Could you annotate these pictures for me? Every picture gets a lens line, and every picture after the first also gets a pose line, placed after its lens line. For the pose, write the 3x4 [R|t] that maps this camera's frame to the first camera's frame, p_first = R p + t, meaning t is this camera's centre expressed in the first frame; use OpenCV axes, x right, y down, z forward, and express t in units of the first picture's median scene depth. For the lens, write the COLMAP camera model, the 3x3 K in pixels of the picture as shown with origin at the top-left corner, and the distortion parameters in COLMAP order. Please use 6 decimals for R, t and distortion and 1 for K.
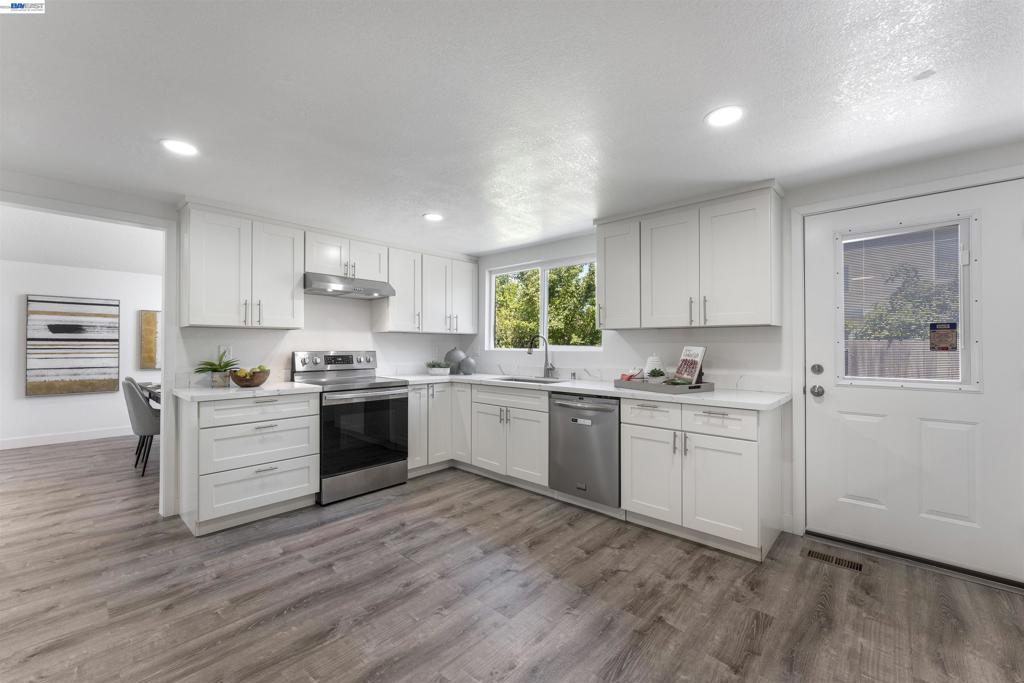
lens RADIAL K [[411.1, 0, 506.4], [0, 411.1, 341.5], [0, 0, 1]] dist [-0.000826, 0.000055]
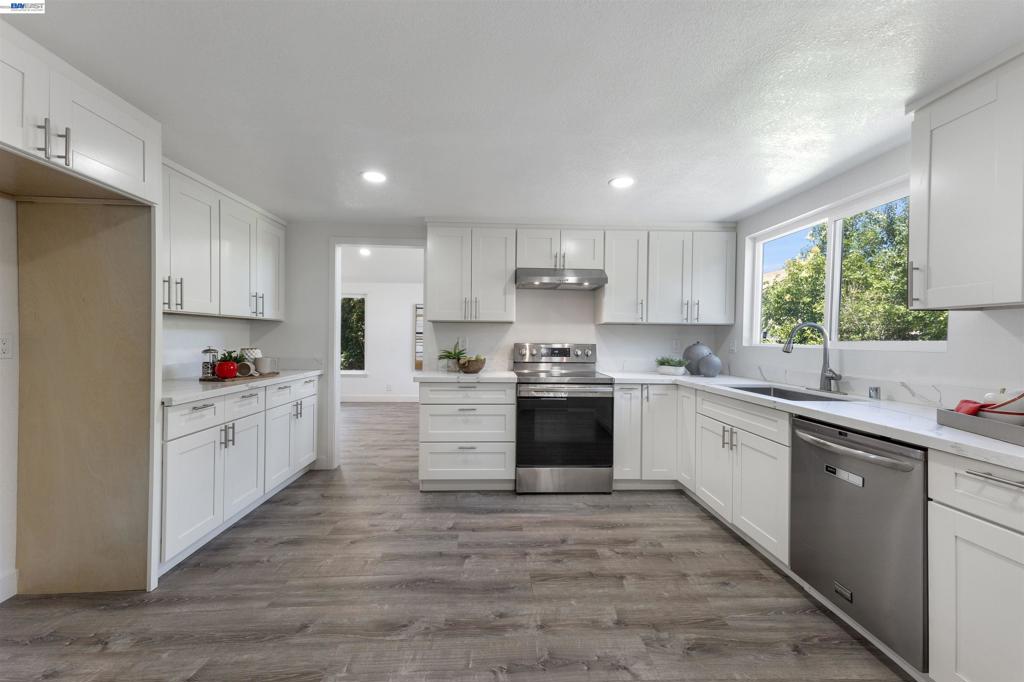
lens RADIAL K [[398.6, 0, 512.0], [0, 398.6, 341.0], [0, 0, 1]] dist [0.024499, 0.000028]
pose [[0.713031, 0.011163, -0.701044, 0.233275], [-0.001474, 0.999895, 0.014422, 0.003633], [0.701131, -0.009250, 0.712973, 0.272702]]
